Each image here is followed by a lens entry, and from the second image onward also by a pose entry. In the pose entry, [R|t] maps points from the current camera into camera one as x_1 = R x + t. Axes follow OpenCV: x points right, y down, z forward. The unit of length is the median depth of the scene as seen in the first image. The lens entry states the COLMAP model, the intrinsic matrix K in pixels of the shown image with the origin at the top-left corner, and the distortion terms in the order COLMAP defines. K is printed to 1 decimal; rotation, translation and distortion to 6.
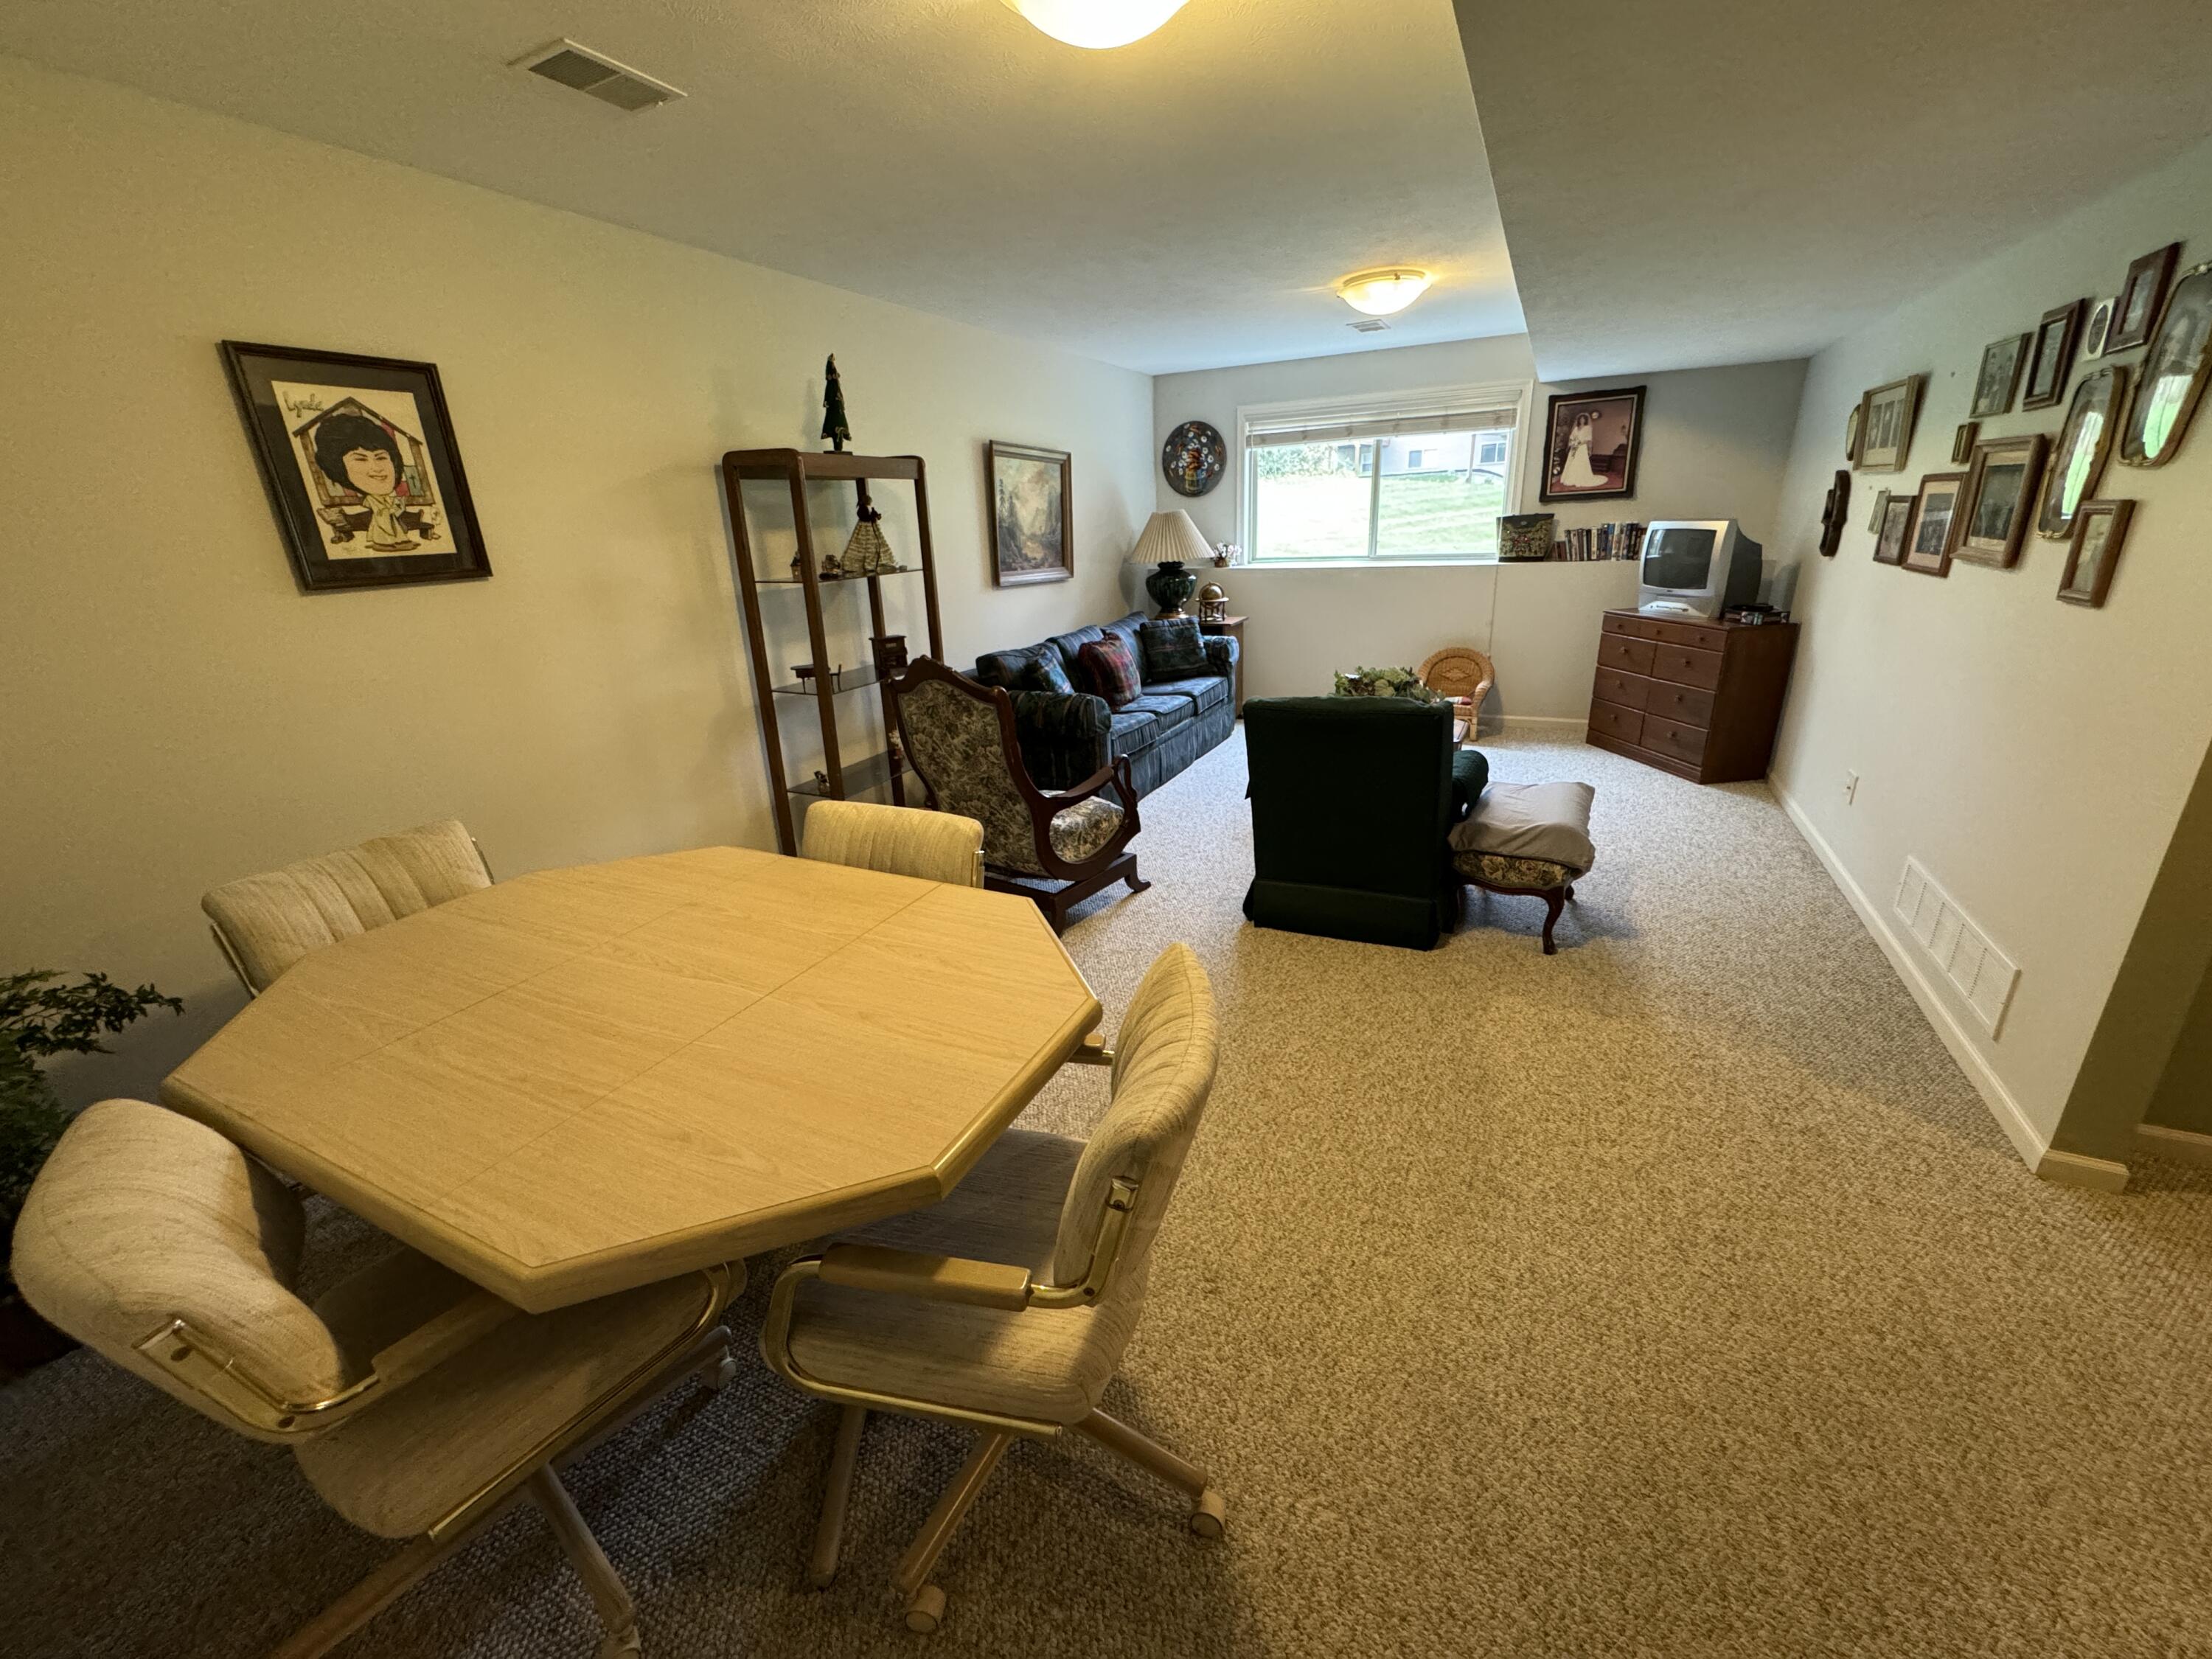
lens RADIAL K [[878.9, 0, 1103.5], [0, 878.9, 823.2], [0, 0, 1]] dist [-0.002743, 0.000175]
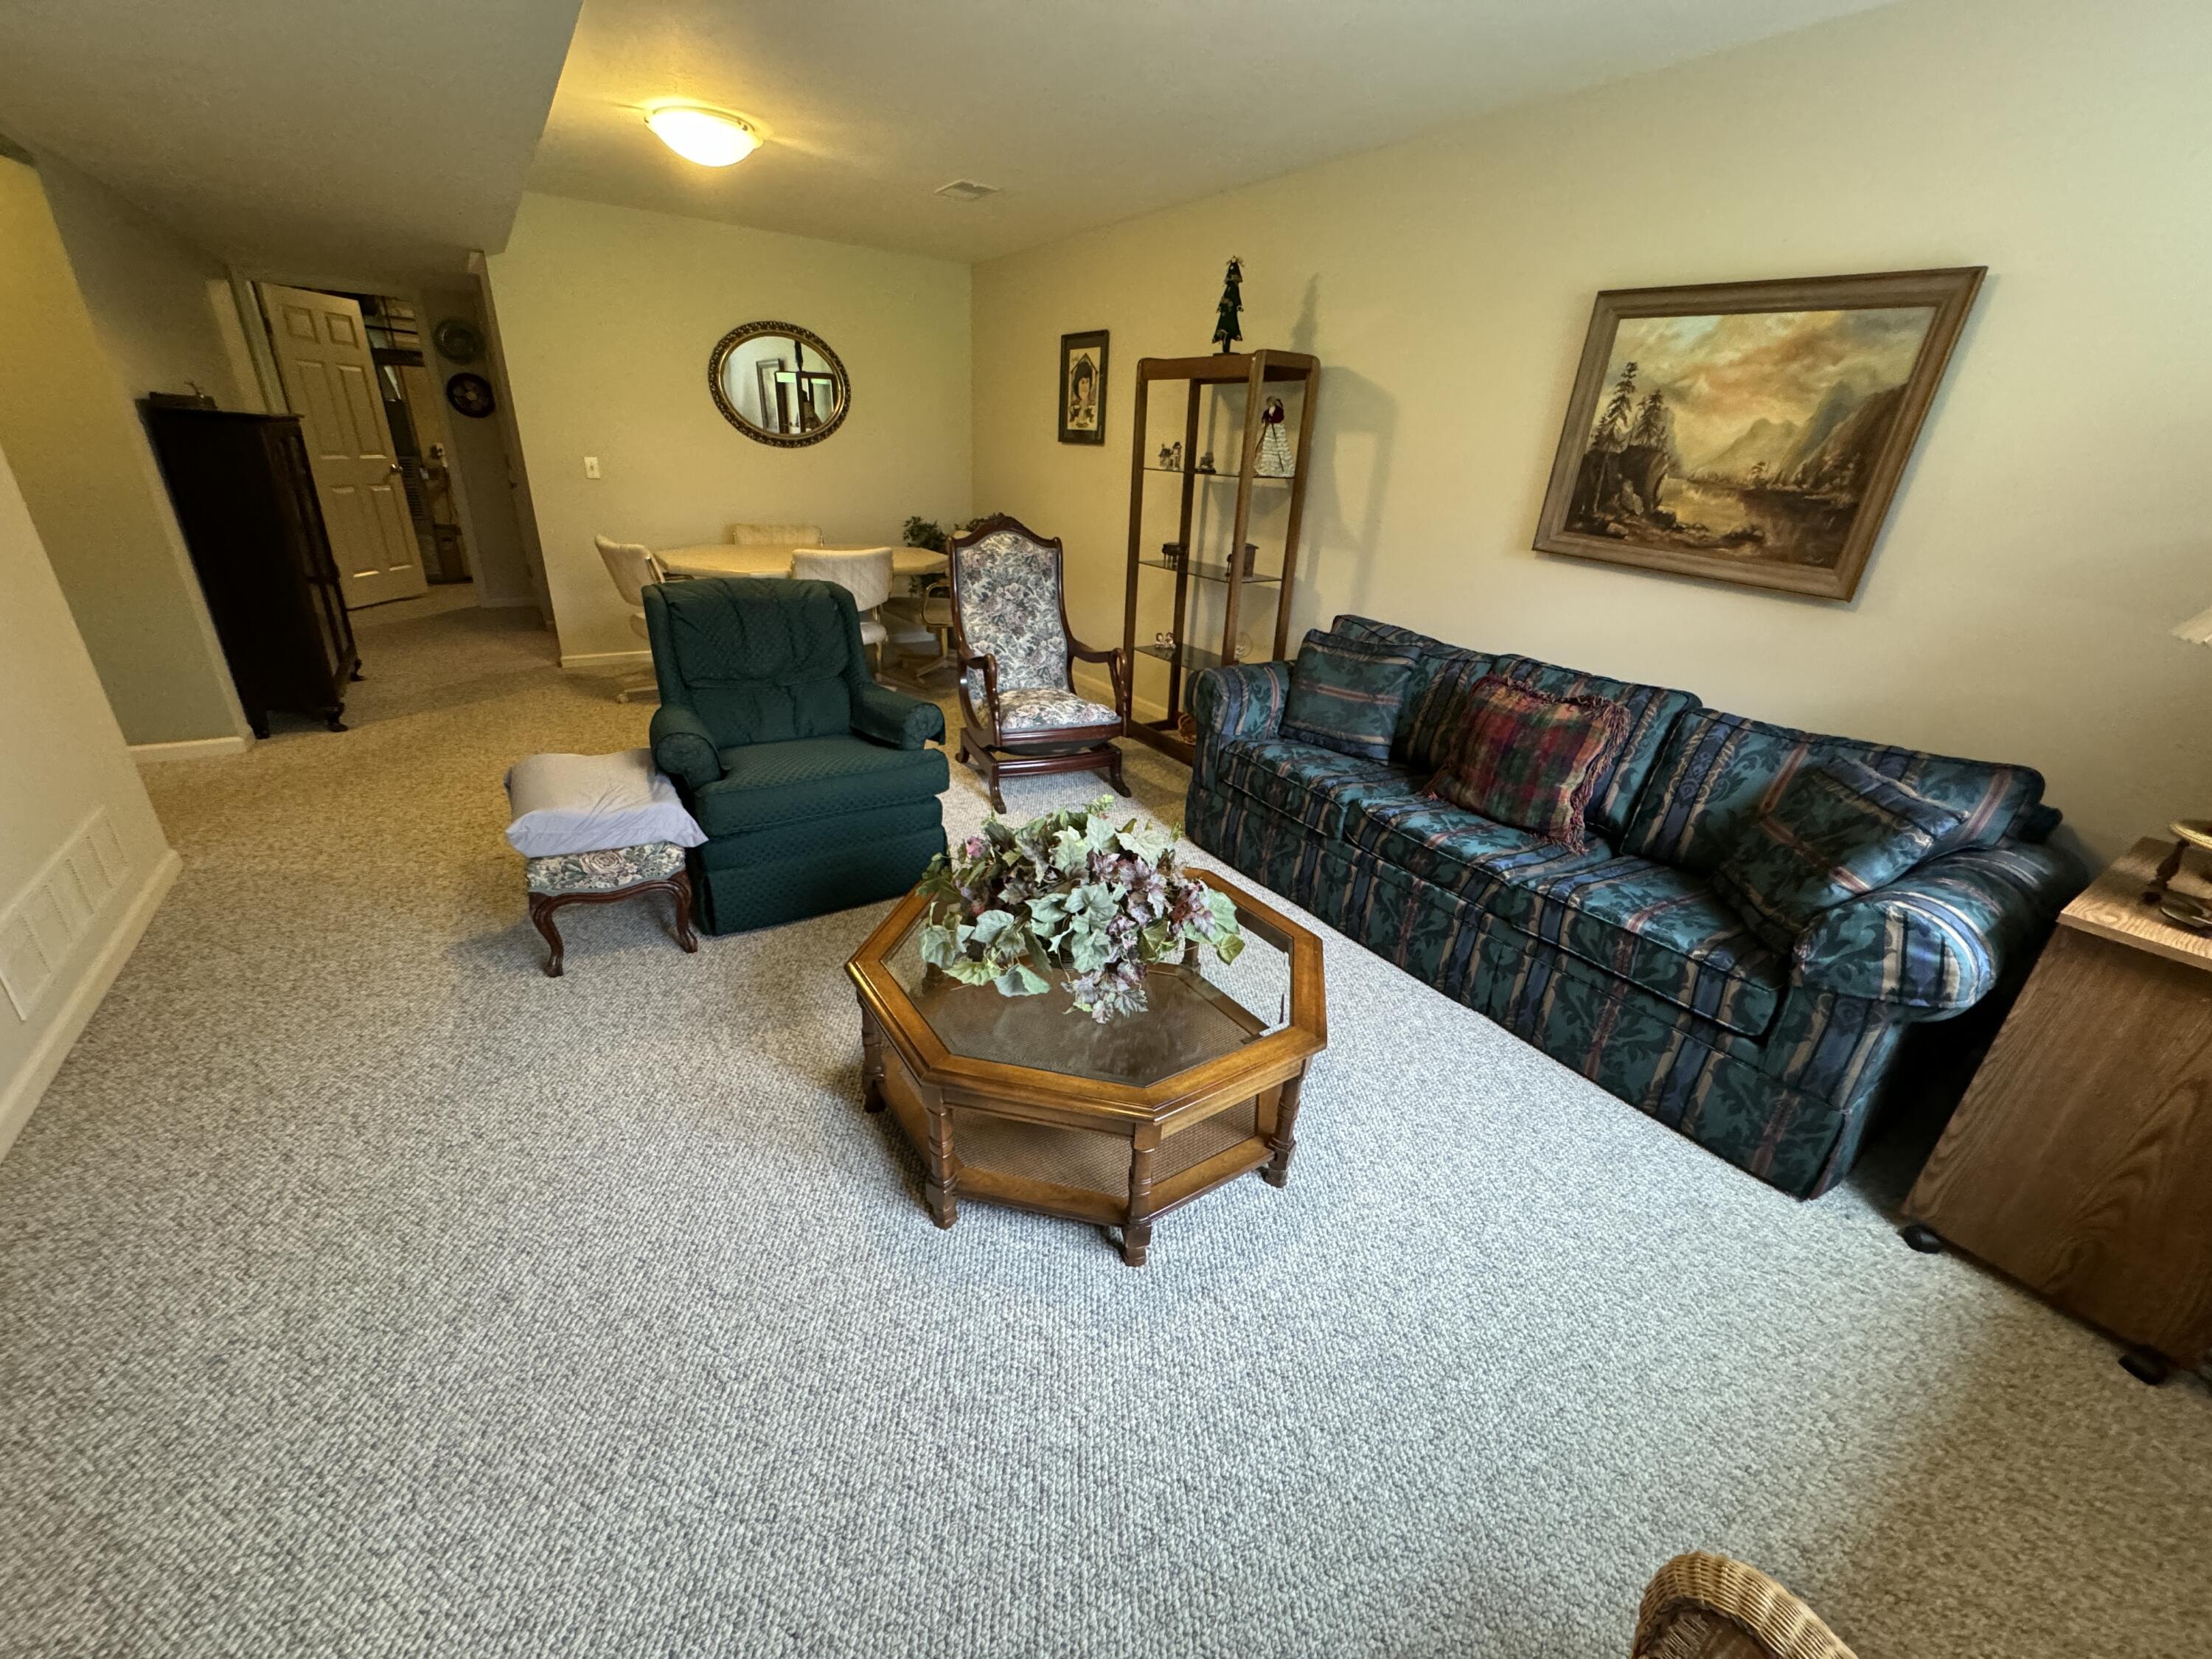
lens RADIAL K [[878.9, 0, 1106.2], [0, 878.9, 830.0], [0, 0, 1]] dist [-0.002743, 0.000175]
pose [[-0.510513, 0.355108, -0.783119, 0.757180], [-0.316455, 0.769229, 0.555106, -0.487125], [0.799520, 0.531211, -0.280326, 1.386291]]
